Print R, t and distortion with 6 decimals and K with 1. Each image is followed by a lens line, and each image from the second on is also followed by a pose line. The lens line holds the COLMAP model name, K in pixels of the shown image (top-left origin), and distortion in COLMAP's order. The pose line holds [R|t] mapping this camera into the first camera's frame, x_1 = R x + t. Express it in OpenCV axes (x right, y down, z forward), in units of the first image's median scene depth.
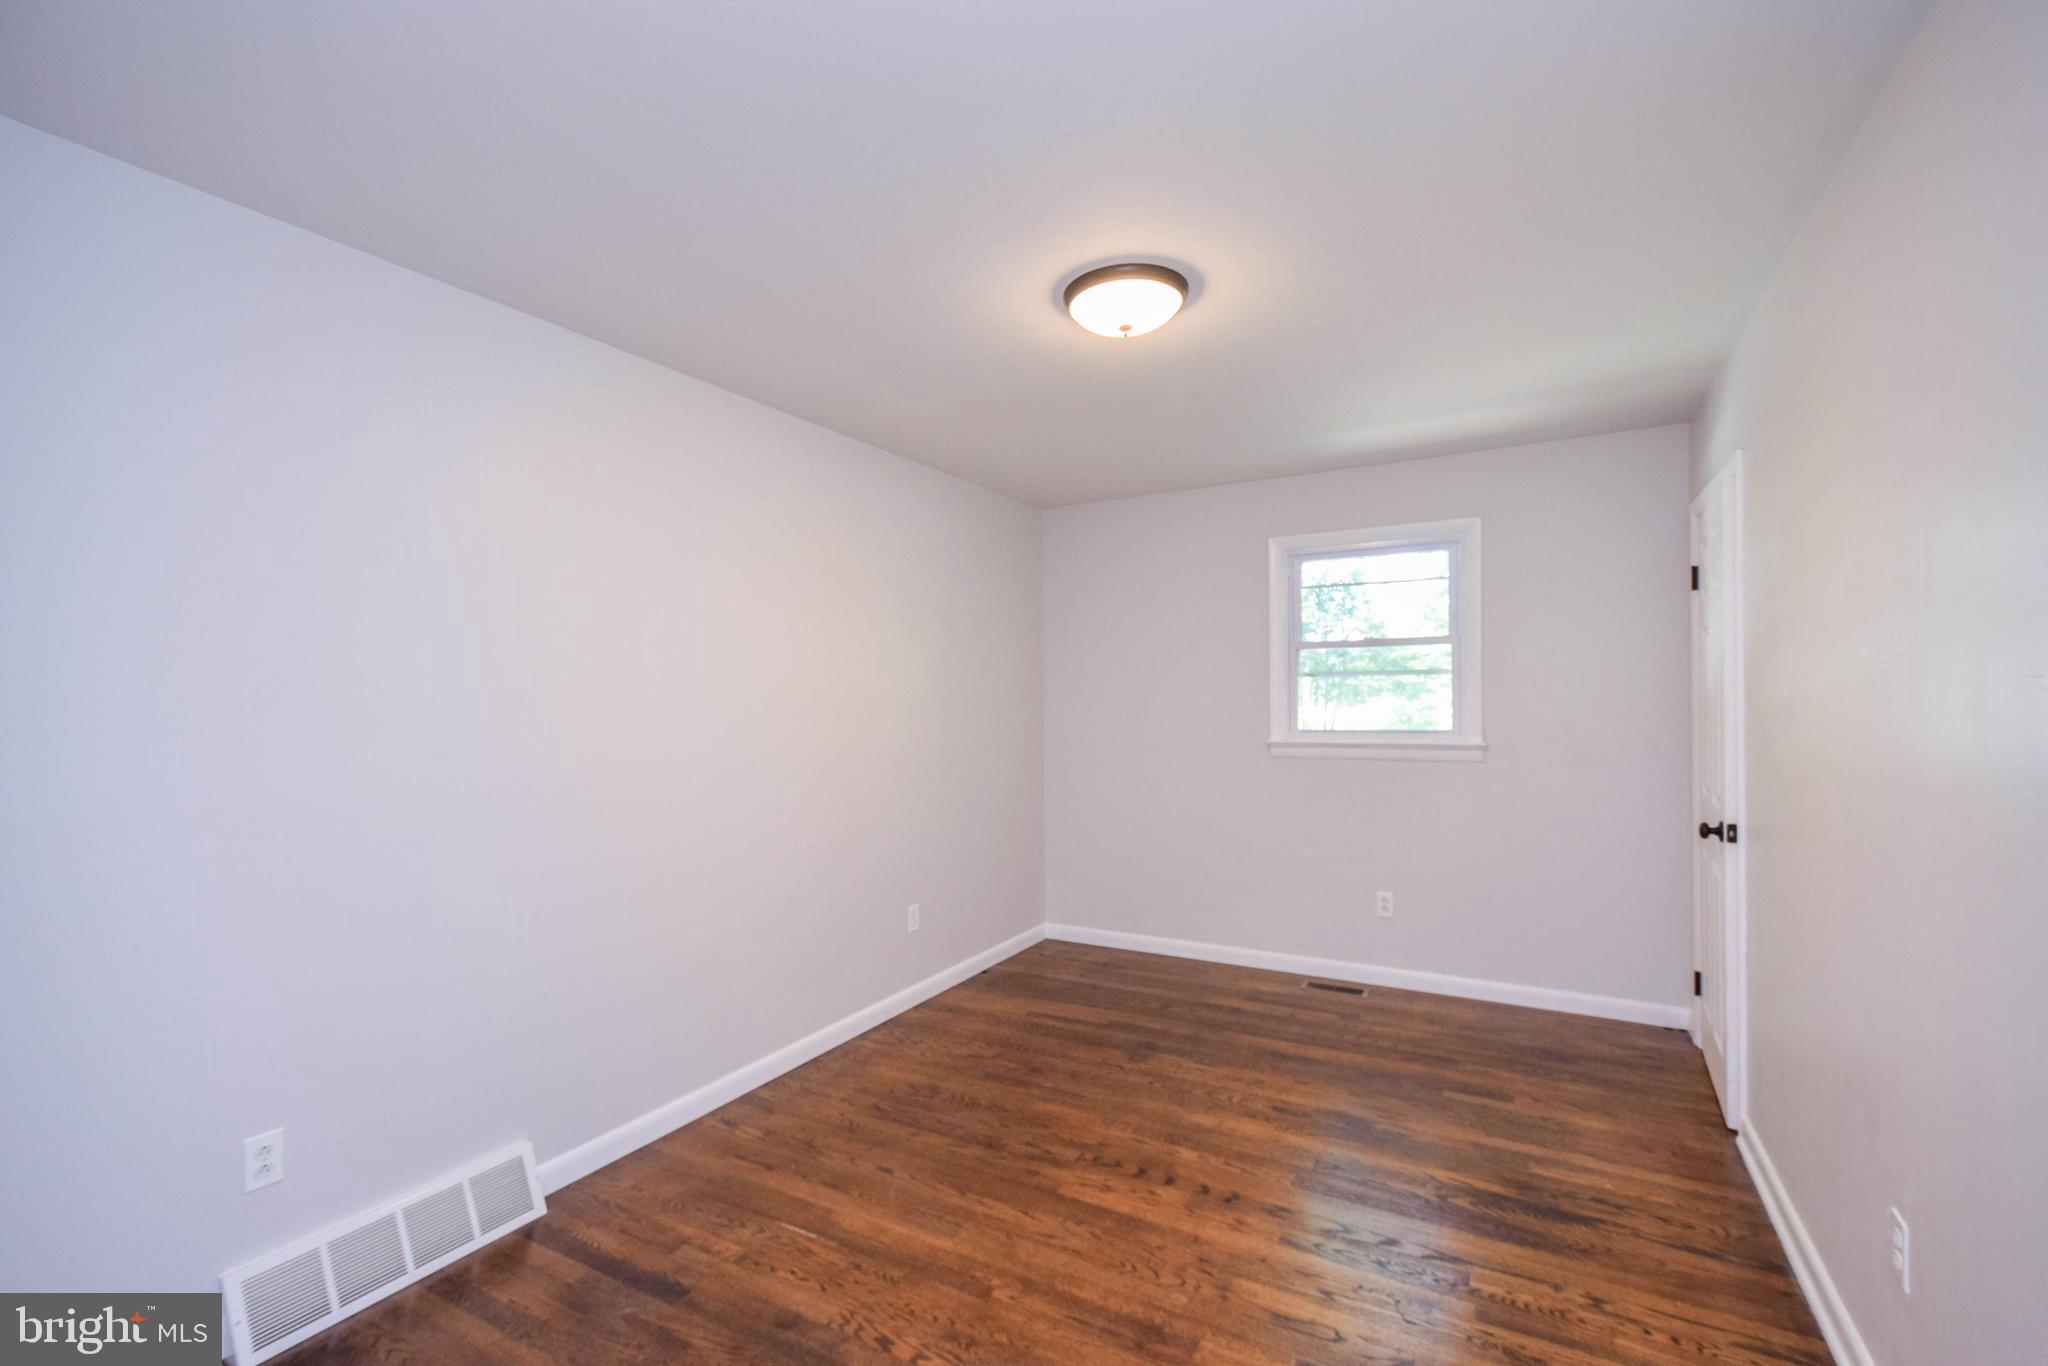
lens RADIAL K [[888.4, 0, 1025.9], [0, 888.4, 711.6], [0, 0, 1]] dist [0.014542, -0.010935]
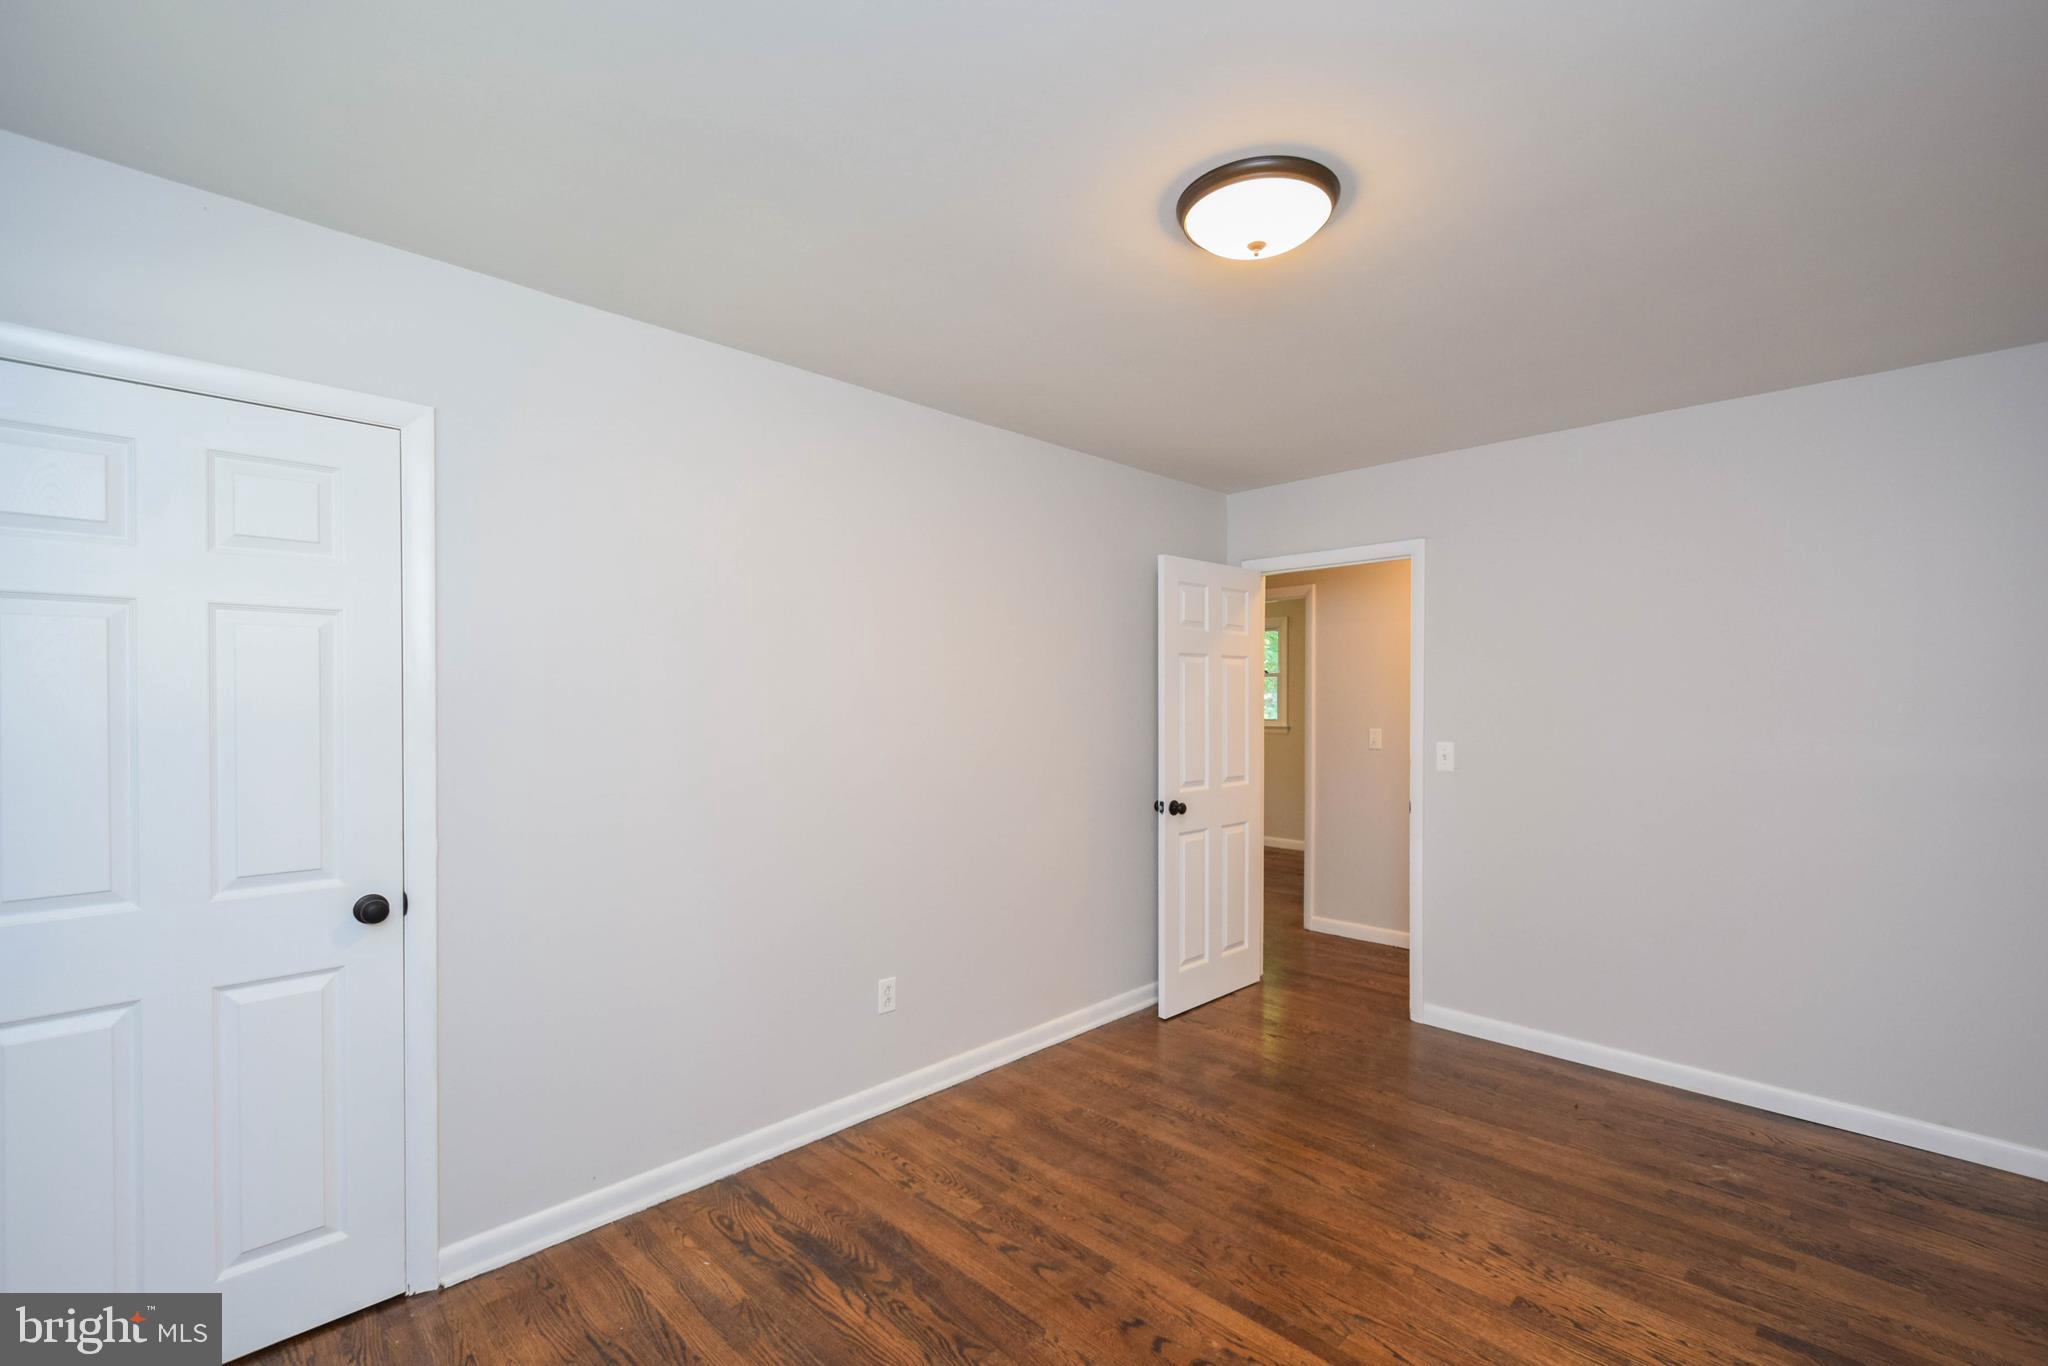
lens RADIAL K [[888.4, 0, 1025.9], [0, 888.4, 711.6], [0, 0, 1]] dist [0.014542, -0.010935]
pose [[-0.964663, 0.007370, 0.263385, 0.118358], [0.012434, 0.999768, 0.017564, -0.041840], [-0.263194, 0.020218, -0.964531, 2.062899]]
